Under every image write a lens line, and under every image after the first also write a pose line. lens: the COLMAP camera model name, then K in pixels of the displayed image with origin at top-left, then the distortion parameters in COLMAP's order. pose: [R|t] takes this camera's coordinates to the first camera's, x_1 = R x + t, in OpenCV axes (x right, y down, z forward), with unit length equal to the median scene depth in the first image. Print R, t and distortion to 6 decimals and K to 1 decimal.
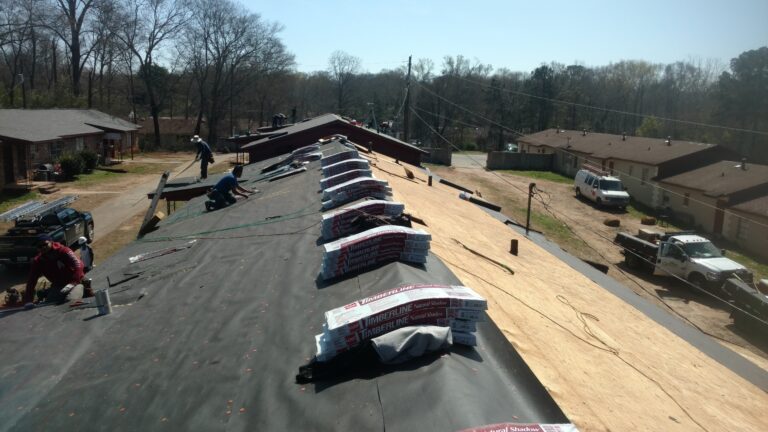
lens RADIAL K [[581.0, 0, 384.0], [0, 581.0, 216.0], [0, 0, 1]] dist [0.002630, -0.003300]
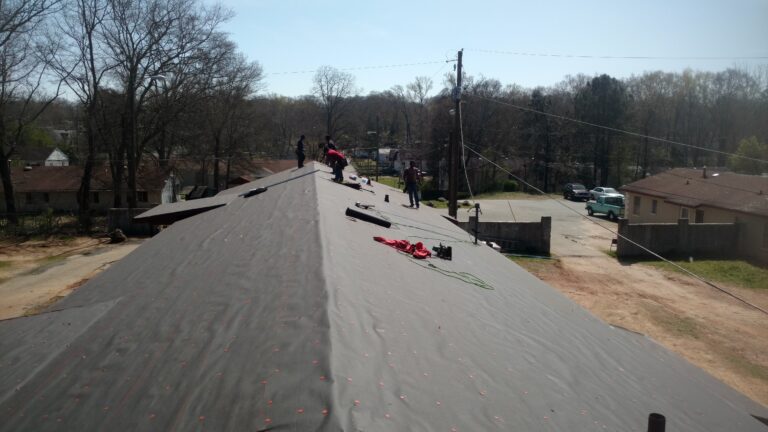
lens RADIAL K [[581.0, 0, 384.0], [0, 581.0, 216.0], [0, 0, 1]] dist [0.002630, -0.003300]
pose [[0.999339, -0.032517, 0.016233, -0.016965], [0.033103, 0.998757, -0.037253, -0.044849], [-0.015001, 0.037766, 0.999174, 0.201780]]
